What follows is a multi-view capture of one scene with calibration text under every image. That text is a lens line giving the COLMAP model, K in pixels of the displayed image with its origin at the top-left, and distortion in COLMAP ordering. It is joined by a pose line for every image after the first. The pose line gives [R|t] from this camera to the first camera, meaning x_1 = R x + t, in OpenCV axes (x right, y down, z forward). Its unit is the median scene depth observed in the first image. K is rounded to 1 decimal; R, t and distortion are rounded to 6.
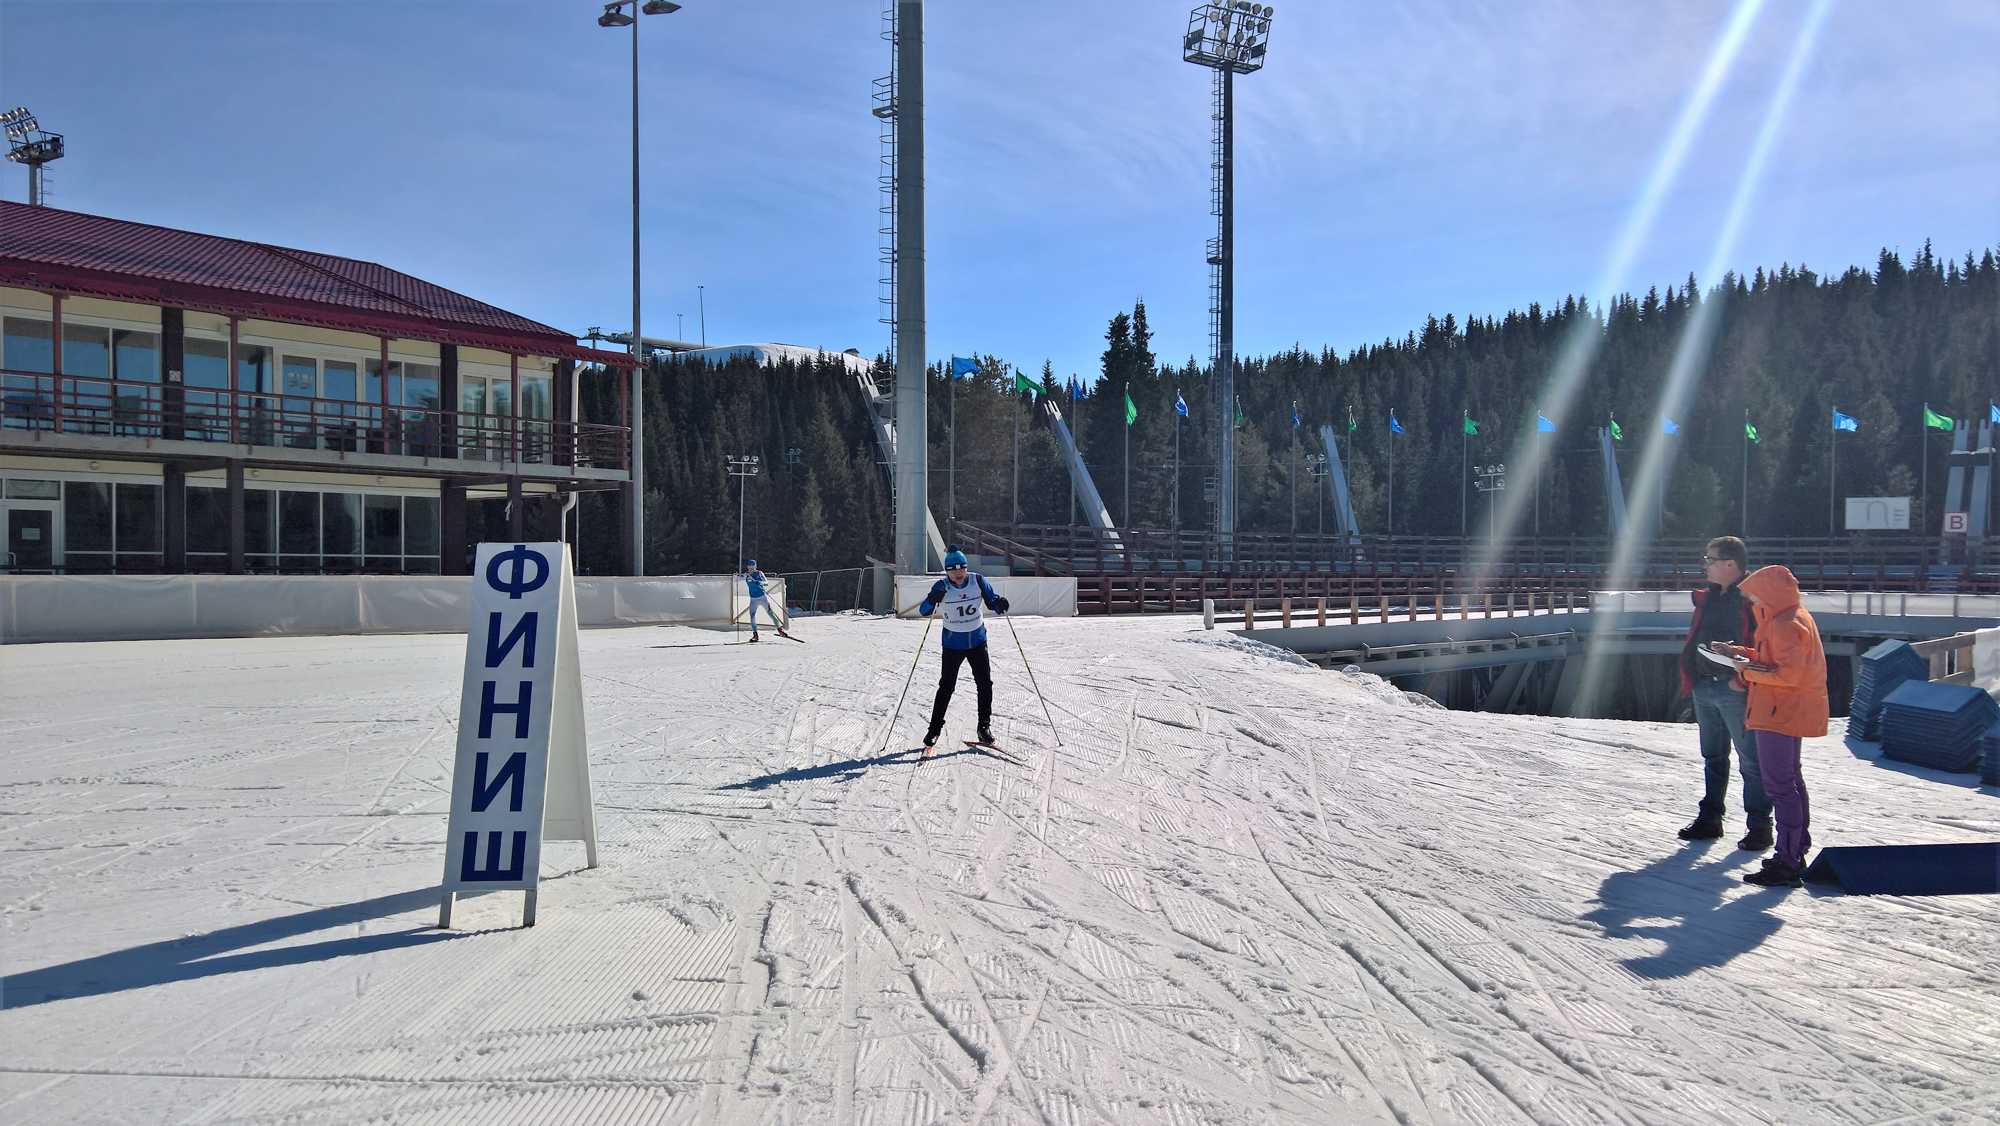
lens RADIAL K [[1430.2, 0, 1003.4], [0, 1430.2, 610.5], [0, 0, 1]] dist [0.025924, -0.000669]
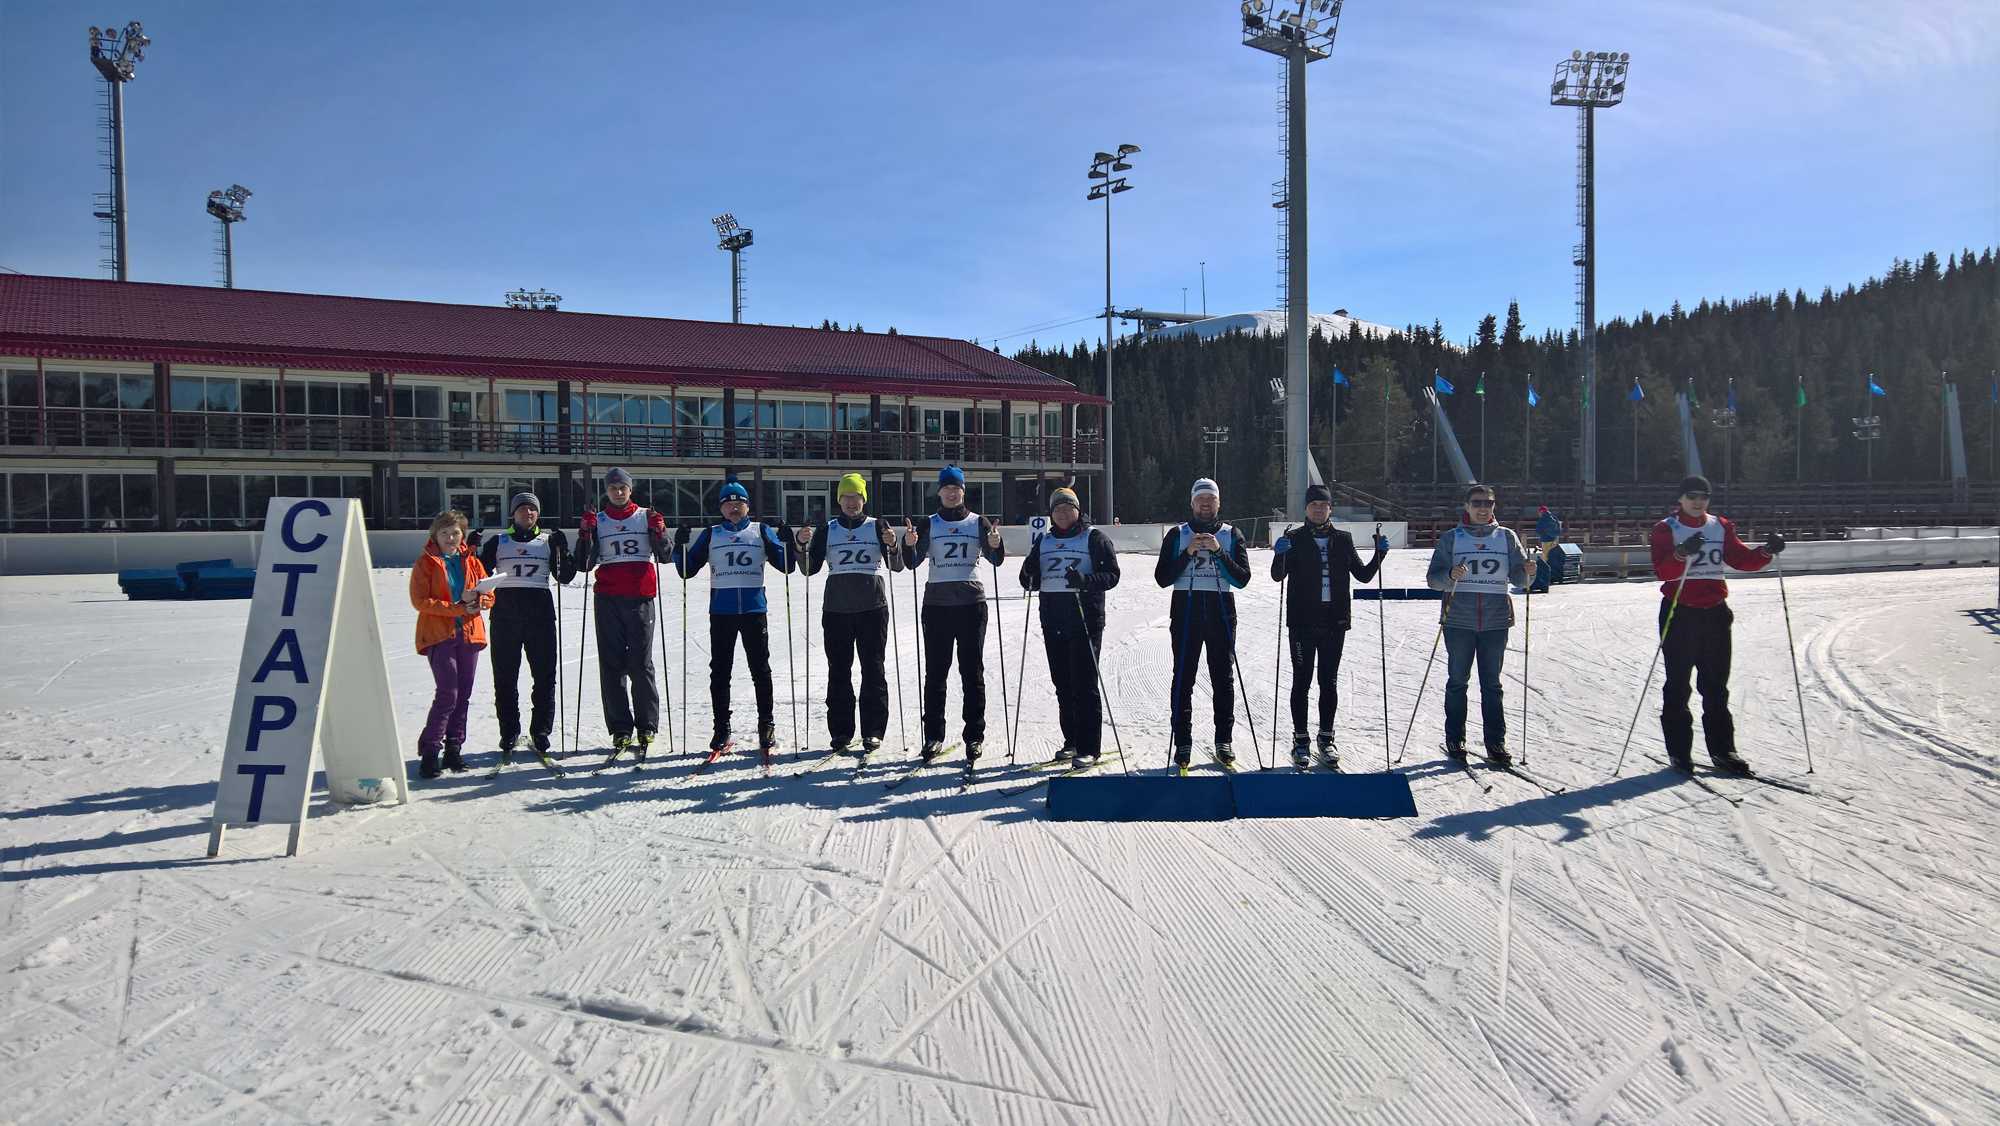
lens RADIAL K [[1514.5, 0, 1010.8], [0, 1514.5, 534.2], [0, 0, 1]] dist [0.037193, 0.000479]
pose [[0.939564, -0.010085, -0.342224, 0.134654], [0.003947, 0.999819, -0.018628, 0.010928], [0.342350, 0.016152, 0.939434, -0.391873]]
